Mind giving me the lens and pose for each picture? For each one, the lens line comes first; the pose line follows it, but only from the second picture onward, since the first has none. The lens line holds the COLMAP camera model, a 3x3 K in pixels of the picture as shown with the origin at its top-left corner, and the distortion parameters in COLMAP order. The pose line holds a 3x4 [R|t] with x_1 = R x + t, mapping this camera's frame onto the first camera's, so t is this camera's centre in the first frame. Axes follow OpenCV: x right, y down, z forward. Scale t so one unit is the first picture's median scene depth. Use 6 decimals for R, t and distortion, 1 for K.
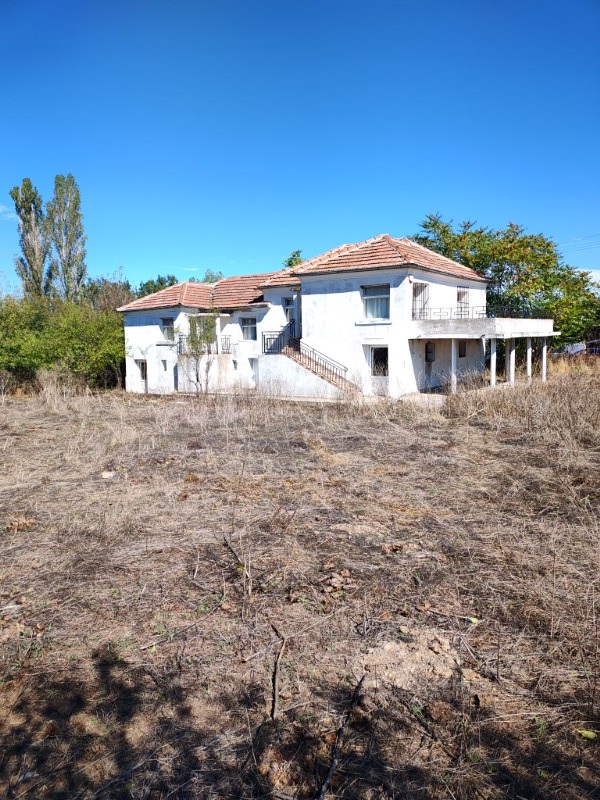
lens RADIAL K [[586.0, 0, 303.7], [0, 586.0, 397.3], [0, 0, 1]] dist [0.047282, -0.092399]
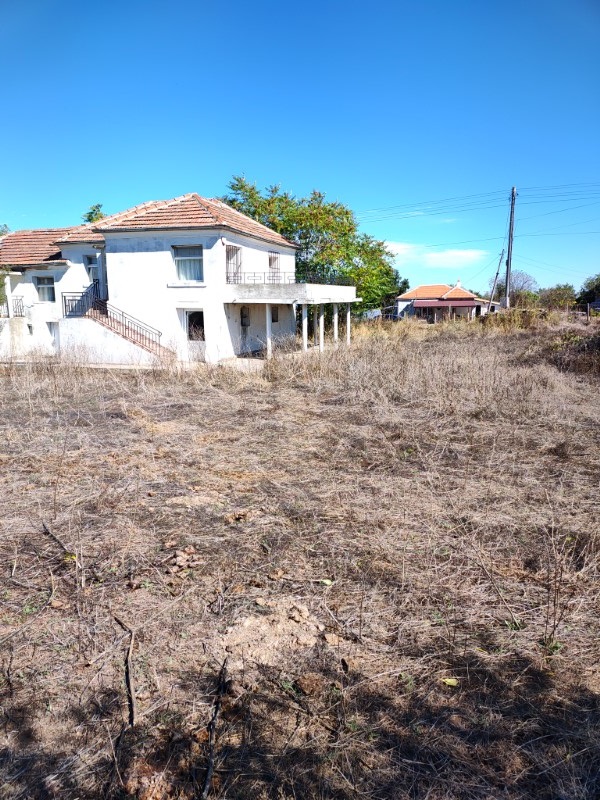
lens RADIAL K [[586.0, 0, 300.0], [0, 586.0, 402.5], [0, 0, 1]] dist [0.047282, -0.092399]
pose [[0.951436, -0.041242, 0.305072, -0.006464], [0.020374, 0.997248, 0.071277, 0.000238], [-0.307172, -0.061600, 0.949658, 0.011404]]
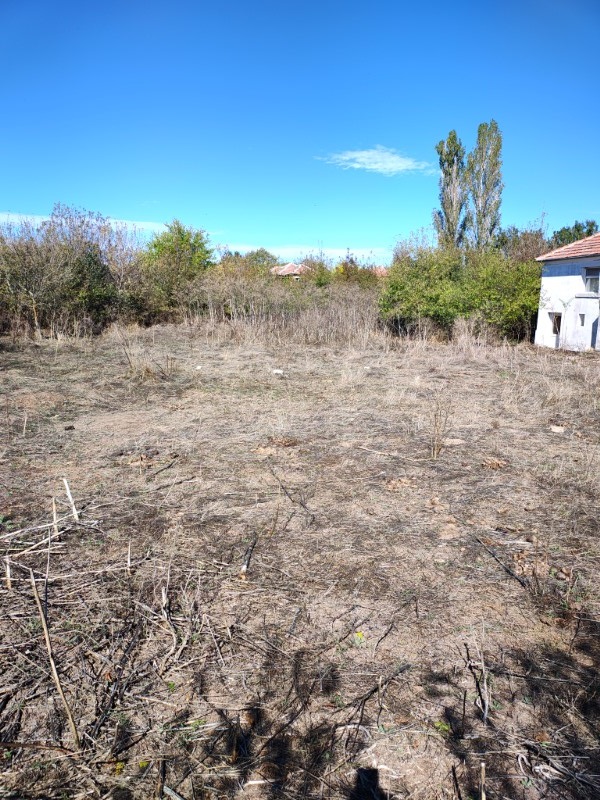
lens RADIAL K [[586.0, 0, 298.7], [0, 586.0, 401.6], [0, 0, 1]] dist [0.047282, -0.092399]
pose [[0.794415, 0.130409, -0.593210, -0.035848], [-0.078480, 0.990530, 0.112657, 0.003994], [0.602284, -0.042941, 0.797126, -0.007908]]
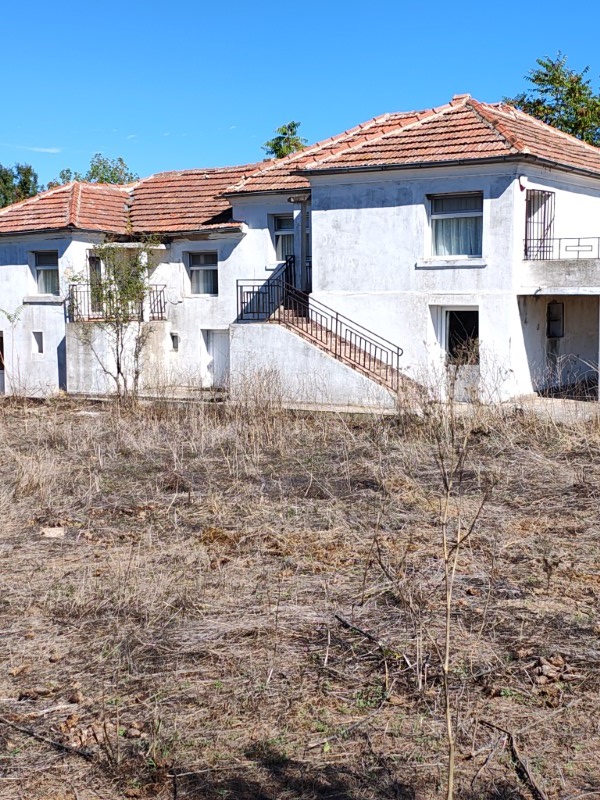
lens RADIAL K [[1158.0, 0, 298.2], [0, 1158.0, 426.4], [0, 0, 1]] dist [0.021523, 0.000000]
pose [[0.999738, 0.003431, 0.022638, -0.041685], [-0.003808, 0.999855, 0.016601, 0.002948], [-0.022578, -0.016683, 0.999606, -0.048035]]
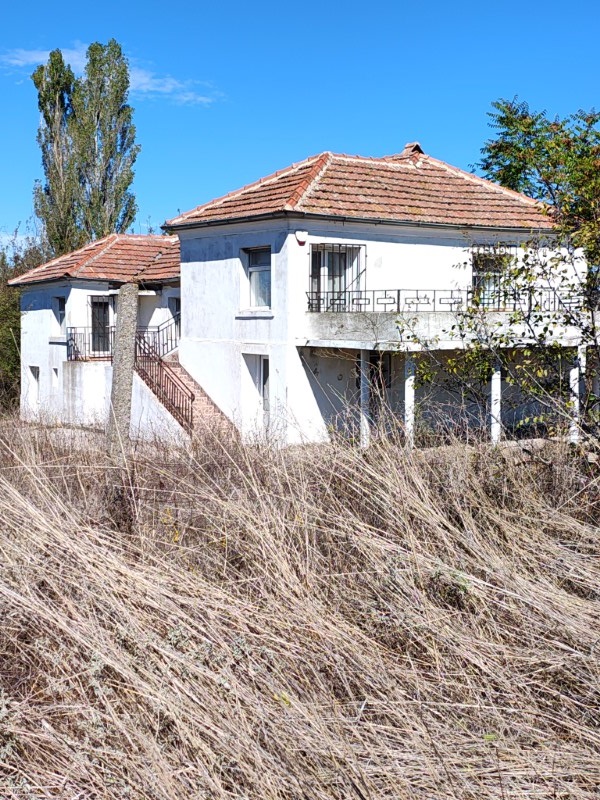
lens RADIAL K [[1158.0, 0, 297.6], [0, 1158.0, 406.3], [0, 0, 1]] dist [0.021523, 0.000000]
pose [[0.940962, 0.039073, -0.336250, 0.518255], [-0.047137, 0.998763, -0.015850, -0.024890], [0.335215, 0.030764, 0.941639, -0.015421]]
